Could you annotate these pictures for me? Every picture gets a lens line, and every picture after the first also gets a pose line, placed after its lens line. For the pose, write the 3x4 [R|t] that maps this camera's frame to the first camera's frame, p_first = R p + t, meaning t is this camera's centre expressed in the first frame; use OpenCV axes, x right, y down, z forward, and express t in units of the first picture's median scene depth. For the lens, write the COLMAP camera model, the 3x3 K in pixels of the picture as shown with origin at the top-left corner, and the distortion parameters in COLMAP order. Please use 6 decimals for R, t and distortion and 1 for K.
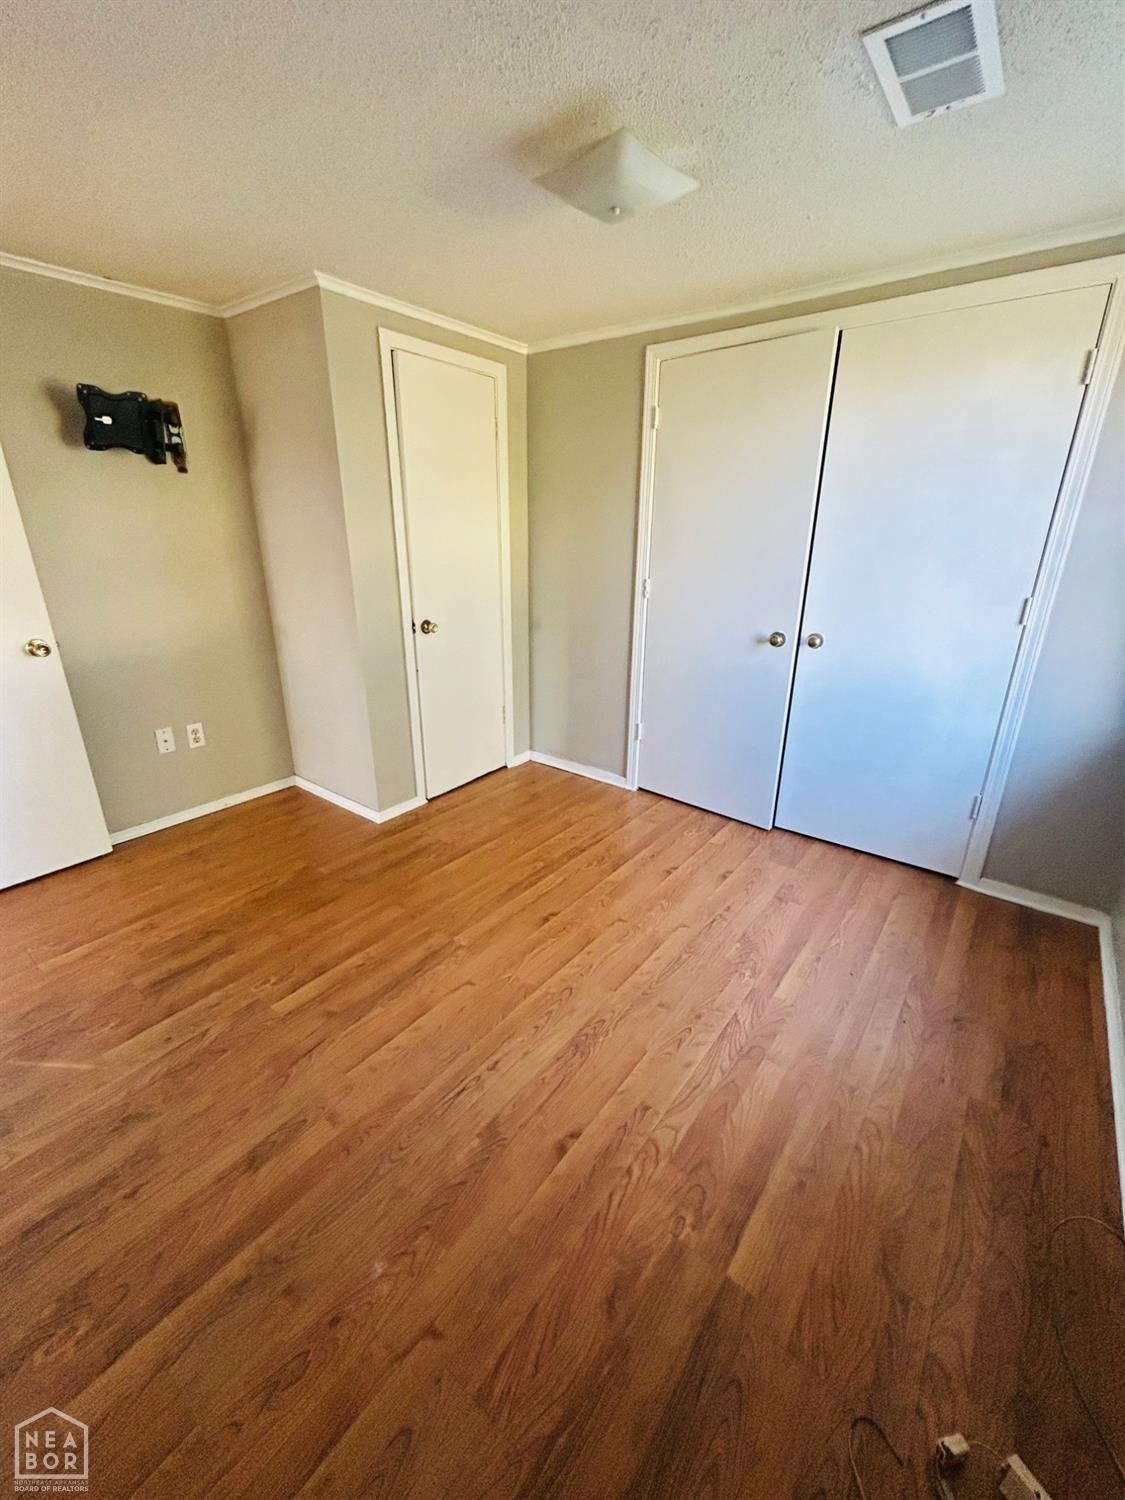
lens RADIAL K [[610.1, 0, 564.6], [0, 610.1, 748.2], [0, 0, 1]] dist [-0.001263, 0.000756]
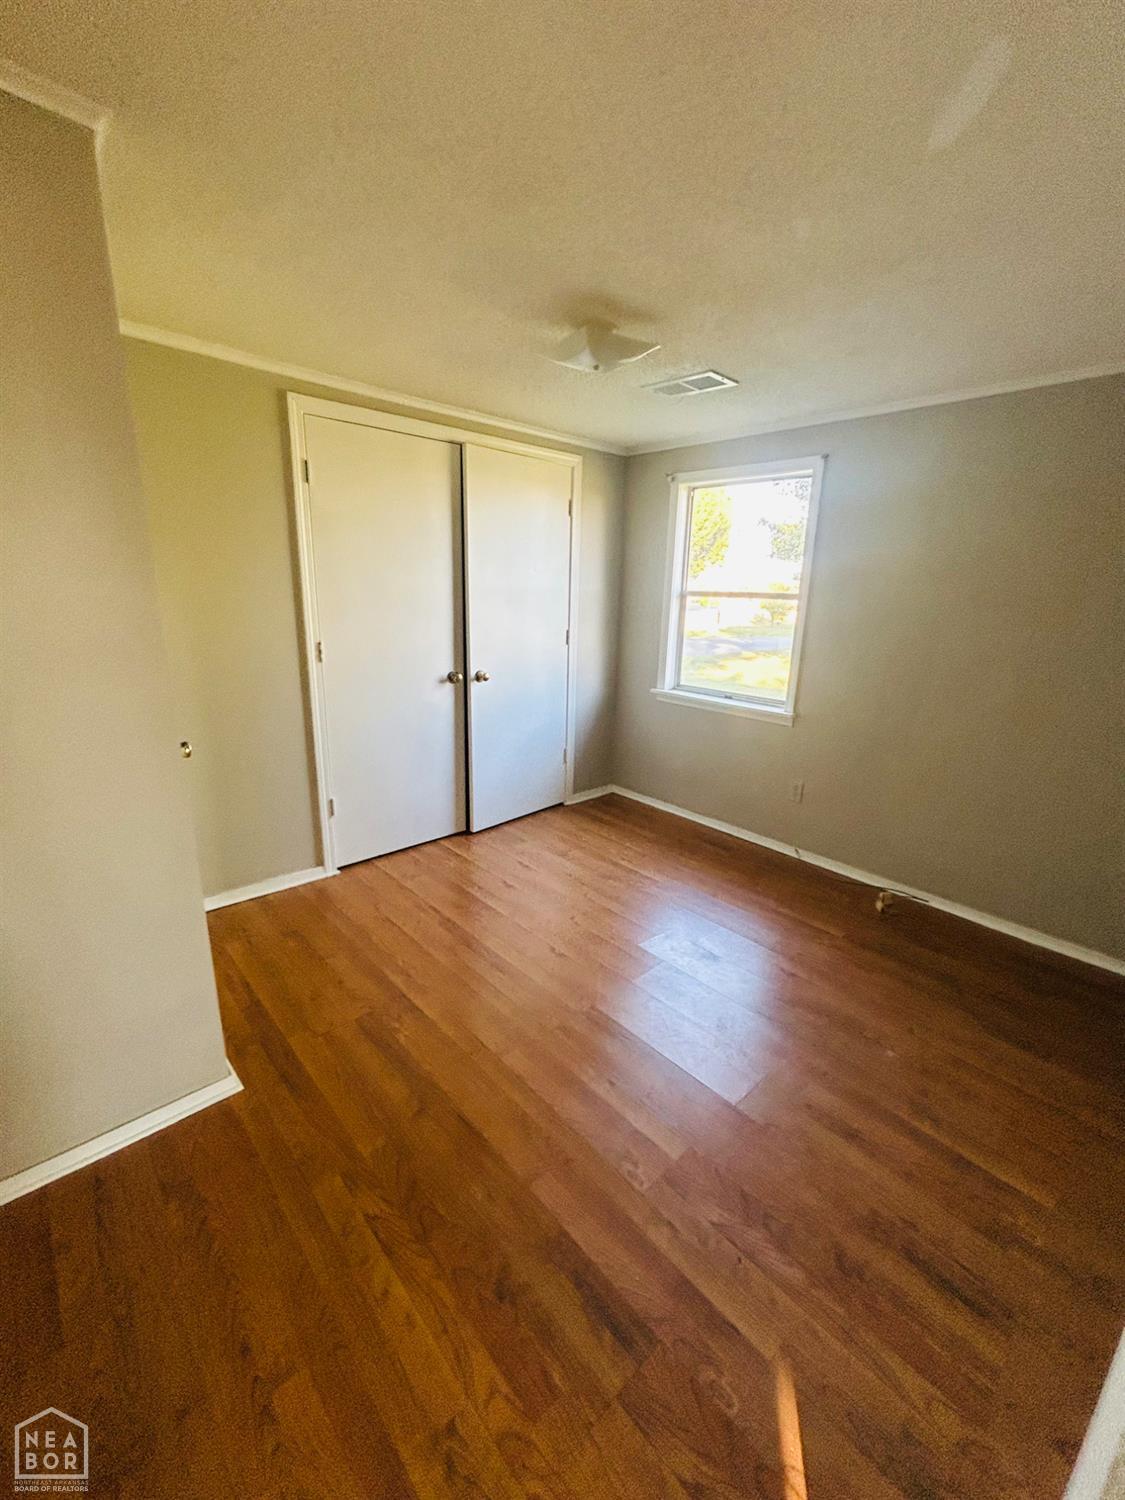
lens RADIAL K [[610.1, 0, 564.6], [0, 610.1, 748.2], [0, 0, 1]] dist [-0.001263, 0.000756]
pose [[0.169010, -0.255083, 0.952034, -0.910012], [0.310105, 0.930636, 0.194298, -0.246137], [-0.935559, 0.262392, 0.236389, 0.619629]]
